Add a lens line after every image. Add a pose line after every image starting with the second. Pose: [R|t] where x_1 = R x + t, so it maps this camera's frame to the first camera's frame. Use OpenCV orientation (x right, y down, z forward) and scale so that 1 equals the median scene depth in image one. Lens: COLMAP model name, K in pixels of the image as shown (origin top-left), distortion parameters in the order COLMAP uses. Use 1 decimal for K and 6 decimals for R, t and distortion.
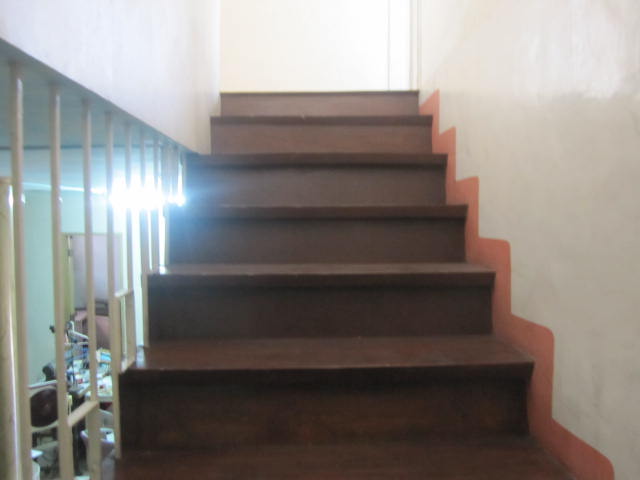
lens RADIAL K [[529.5, 0, 316.0], [0, 529.5, 240.7], [0, 0, 1]] dist [-0.060332, 0.015716]
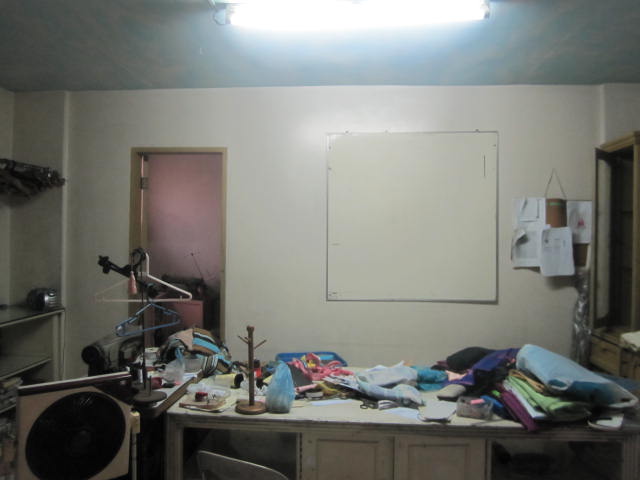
lens RADIAL K [[529.5, 0, 316.0], [0, 529.5, 240.7], [0, 0, 1]] dist [-0.060332, 0.015716]
pose [[0.992635, 0.013735, -0.120359, -0.239949], [-0.018819, 0.998973, -0.041209, 0.149947], [0.119669, 0.043170, 0.991875, 0.509492]]
